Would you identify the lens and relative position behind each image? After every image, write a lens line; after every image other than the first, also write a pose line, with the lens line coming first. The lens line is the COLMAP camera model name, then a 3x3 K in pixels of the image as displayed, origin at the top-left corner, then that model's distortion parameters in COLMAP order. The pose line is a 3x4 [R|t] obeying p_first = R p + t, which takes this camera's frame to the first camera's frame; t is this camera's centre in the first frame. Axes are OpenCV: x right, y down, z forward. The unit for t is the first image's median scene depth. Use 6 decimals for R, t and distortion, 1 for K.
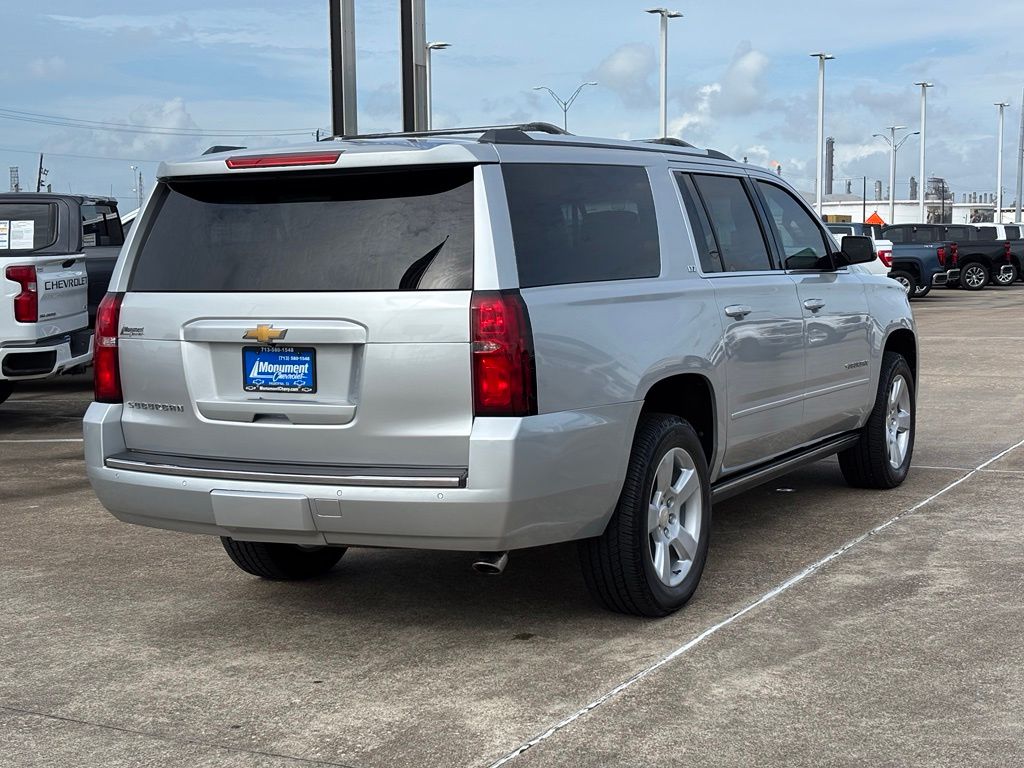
lens RADIAL K [[1577.8, 0, 514.9], [0, 1577.8, 382.9], [0, 0, 1]] dist [0.098349, 0.000000]
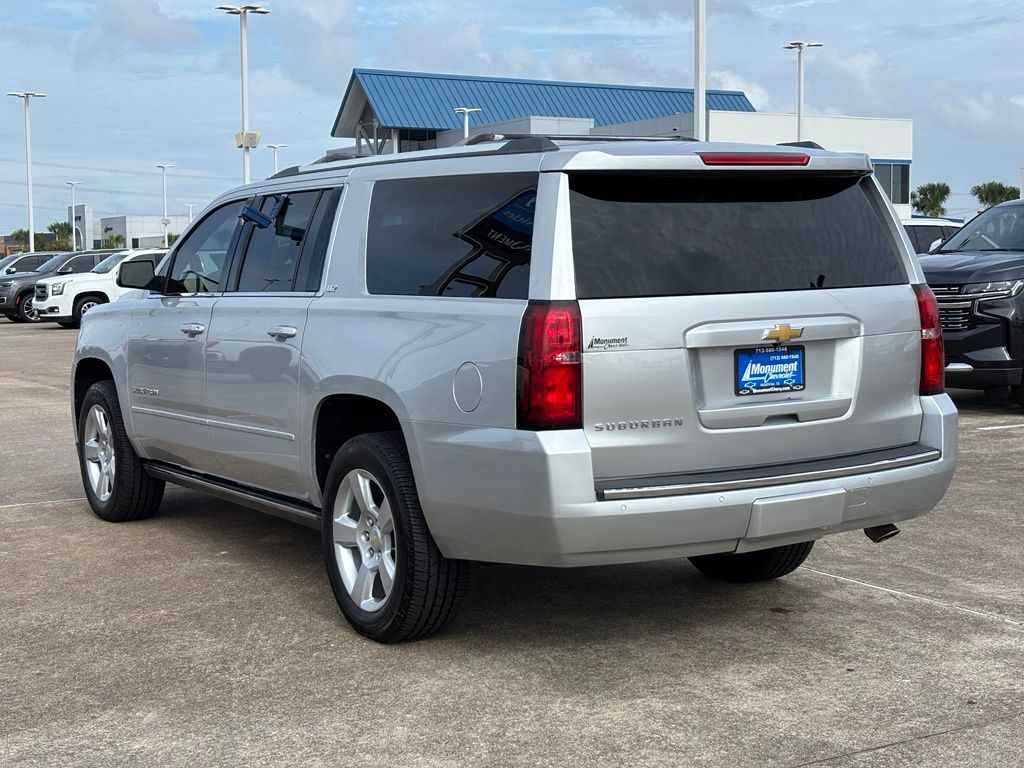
lens RADIAL K [[1577.8, 0, 512.9], [0, 1577.8, 352.8], [0, 0, 1]] dist [0.098349, 0.000000]
pose [[0.501690, -0.045896, 0.863829, -1.016618], [0.086975, 0.996208, 0.002416, -0.033422], [-0.860664, 0.073919, 0.503779, 0.600390]]
